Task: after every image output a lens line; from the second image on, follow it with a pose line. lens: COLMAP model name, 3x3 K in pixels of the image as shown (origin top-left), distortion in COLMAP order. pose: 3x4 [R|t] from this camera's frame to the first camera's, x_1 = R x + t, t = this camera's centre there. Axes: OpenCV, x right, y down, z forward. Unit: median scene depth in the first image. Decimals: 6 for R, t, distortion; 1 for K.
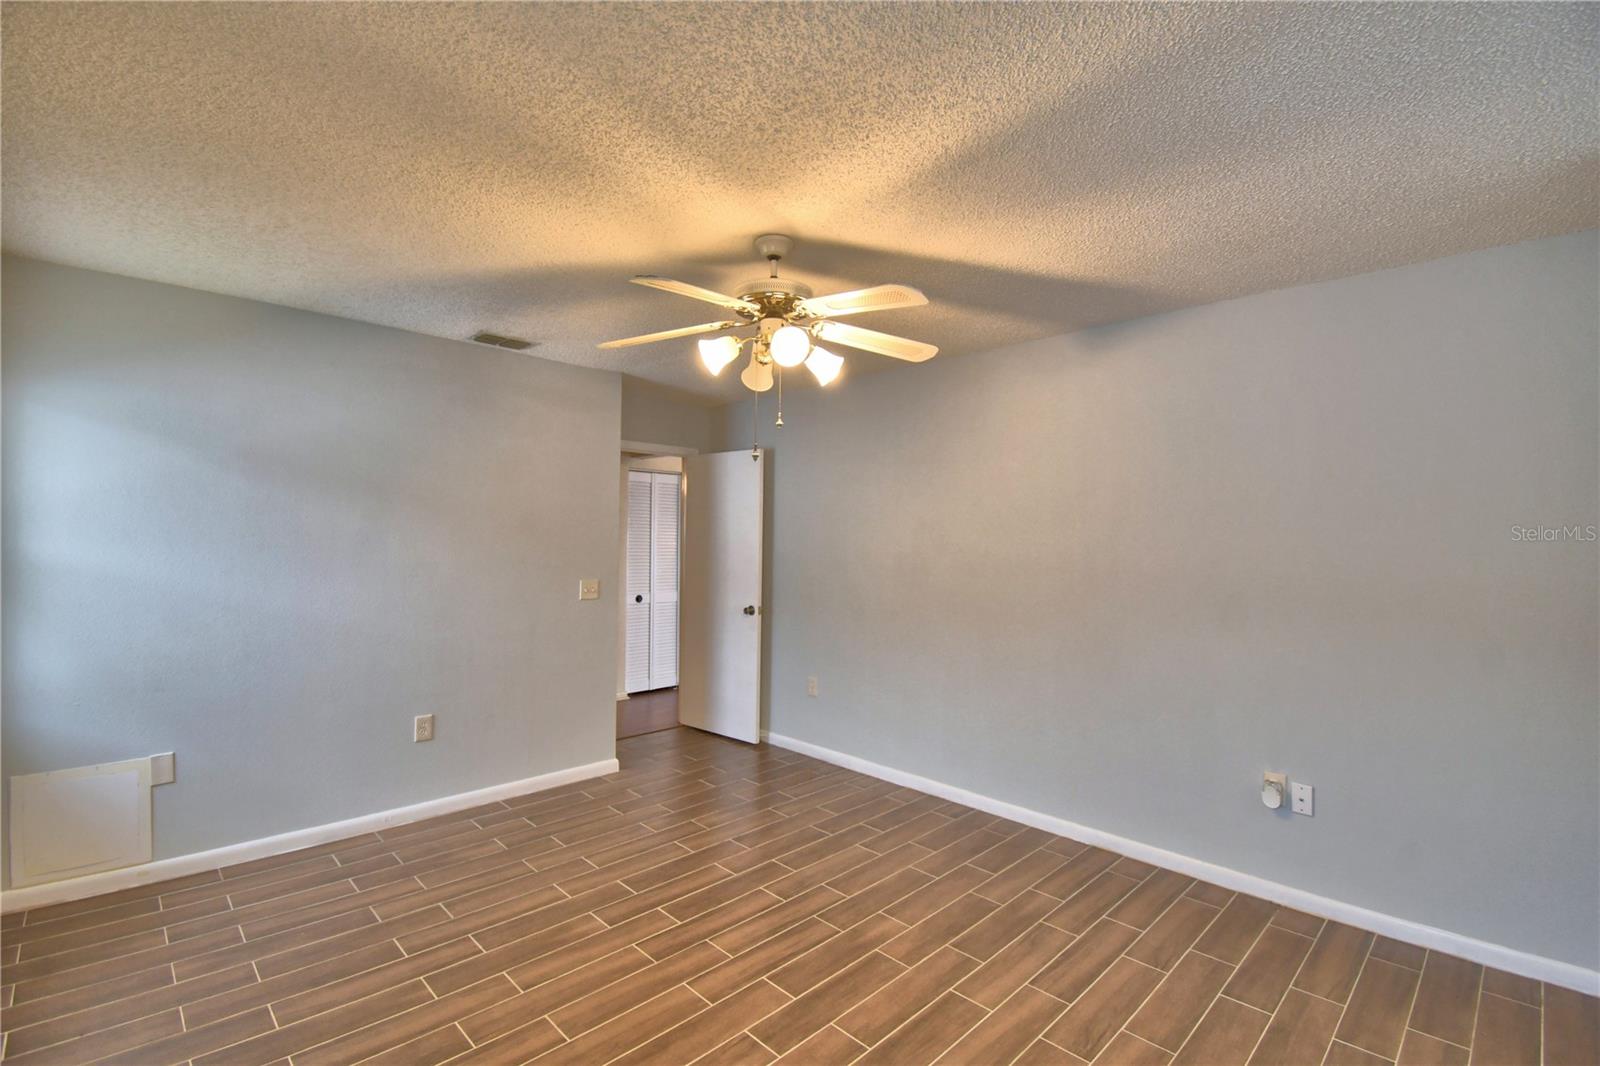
lens RADIAL K [[695.4, 0, 791.5], [0, 695.4, 533.0], [0, 0, 1]] dist [-0.004639, -0.010943]
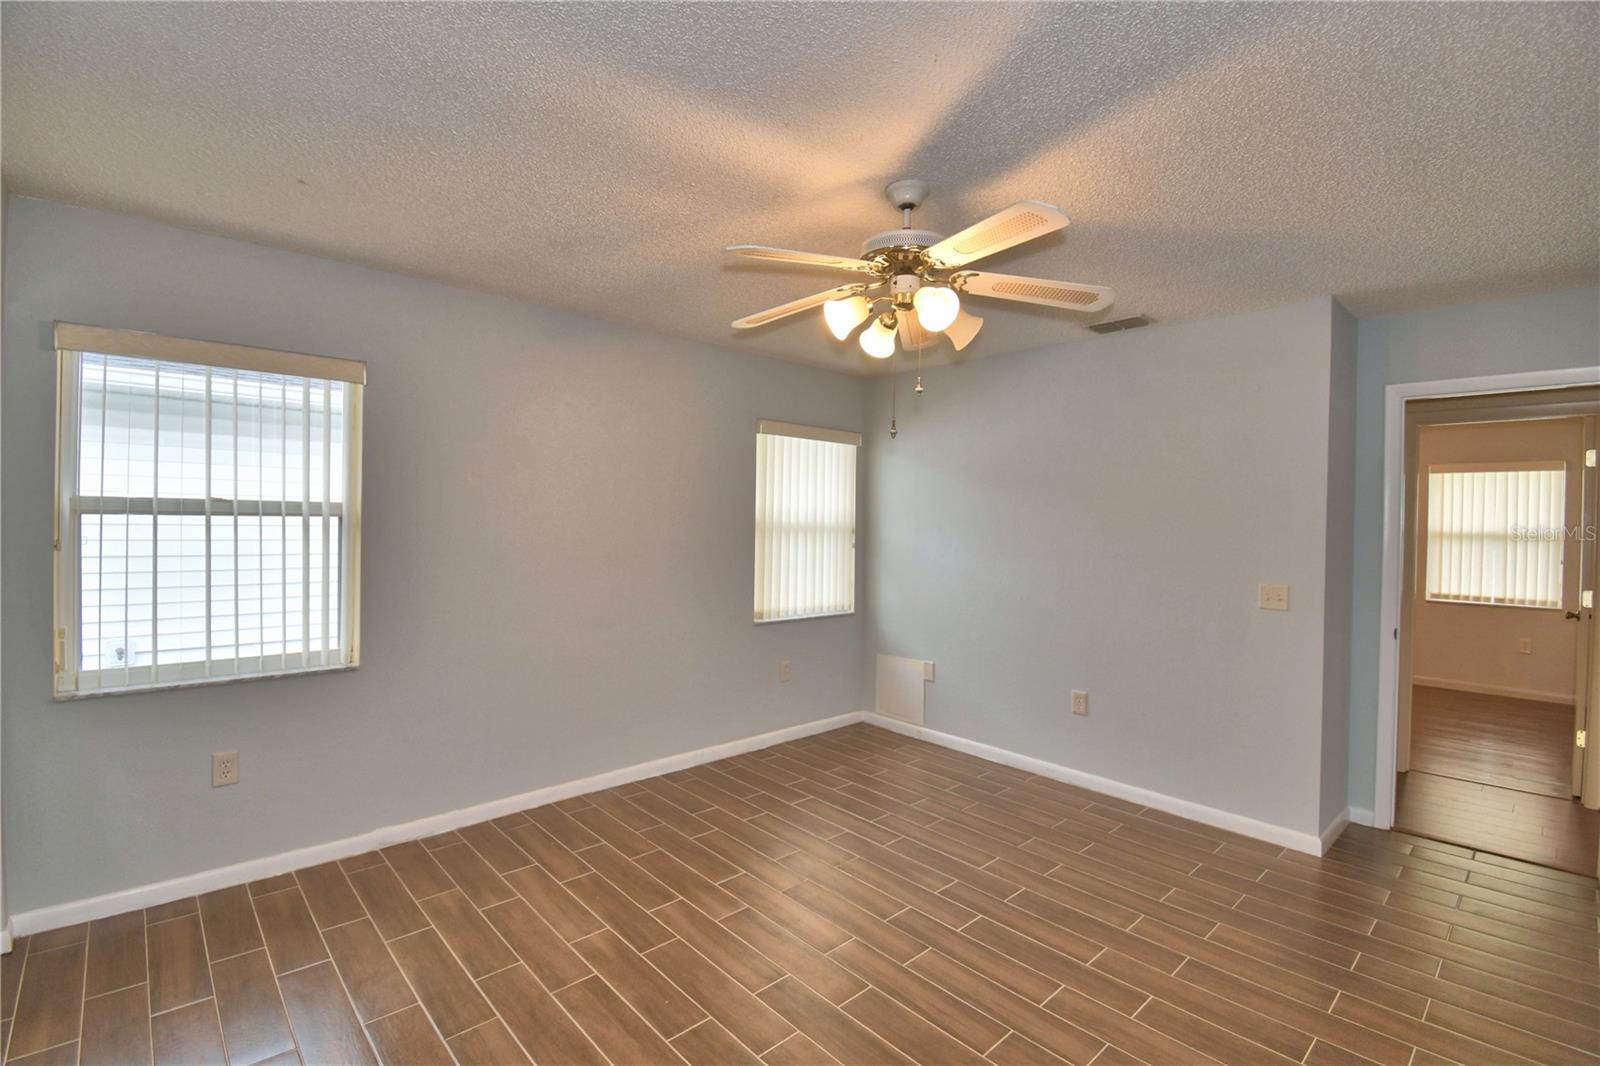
lens RADIAL K [[695.4, 0, 788.3], [0, 695.4, 535.9], [0, 0, 1]] dist [-0.004639, -0.010943]
pose [[-0.017915, 0.011355, -0.999775, 0.714581], [-0.006907, 0.999910, 0.011480, 0.013653], [0.999816, 0.007111, -0.017835, 0.713311]]
